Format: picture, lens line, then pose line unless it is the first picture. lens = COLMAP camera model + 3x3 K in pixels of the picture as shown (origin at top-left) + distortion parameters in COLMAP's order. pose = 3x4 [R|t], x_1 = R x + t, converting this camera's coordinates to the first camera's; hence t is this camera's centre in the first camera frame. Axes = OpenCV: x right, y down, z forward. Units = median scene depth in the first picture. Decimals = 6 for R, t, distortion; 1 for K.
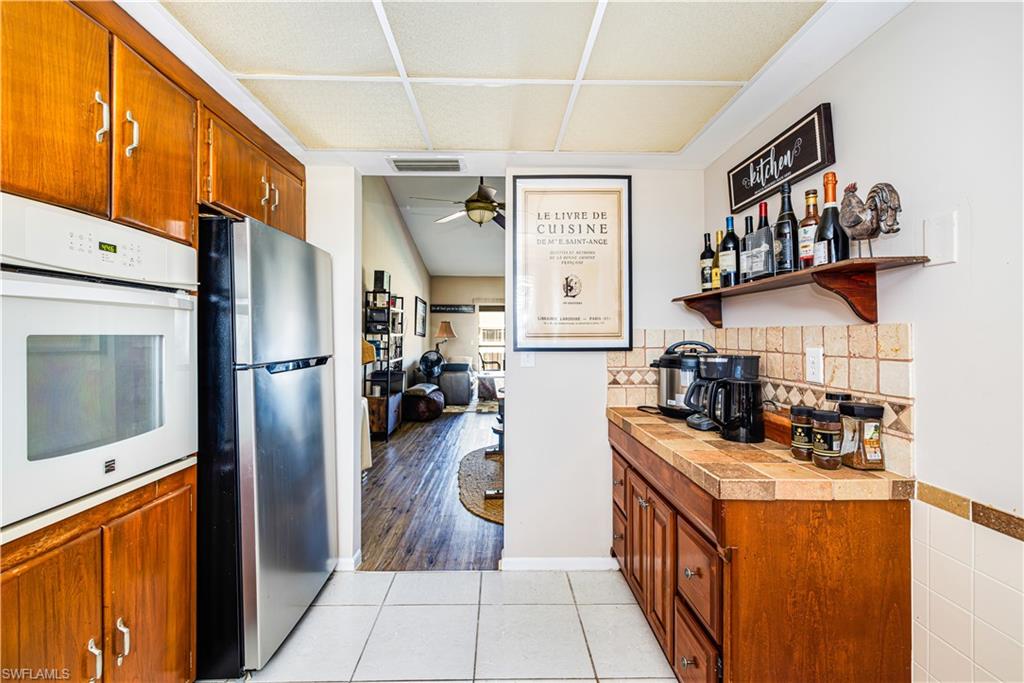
lens RADIAL K [[444.1, 0, 508.2], [0, 444.1, 333.7], [0, 0, 1]] dist [-0.000628, -0.000048]
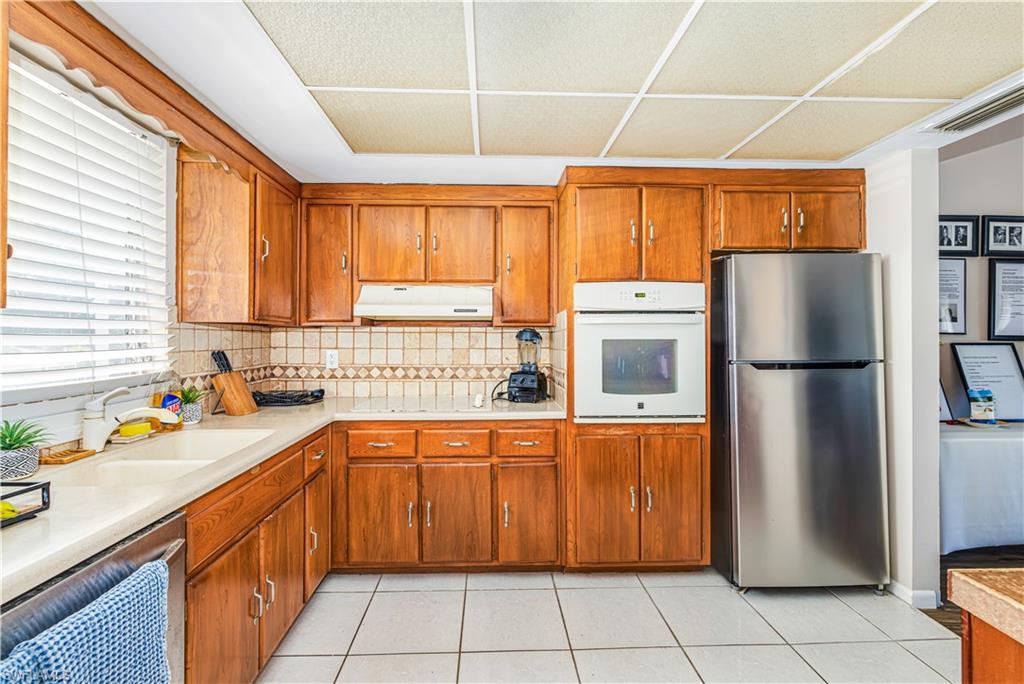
lens RADIAL K [[444.1, 0, 508.4], [0, 444.1, 339.9], [0, 0, 1]] dist [-0.000628, -0.000048]
pose [[0.032448, 0.001760, -0.999472, 1.002946], [0.004161, 0.999990, 0.001896, -0.001386], [0.999465, -0.004220, 0.032440, 0.328310]]
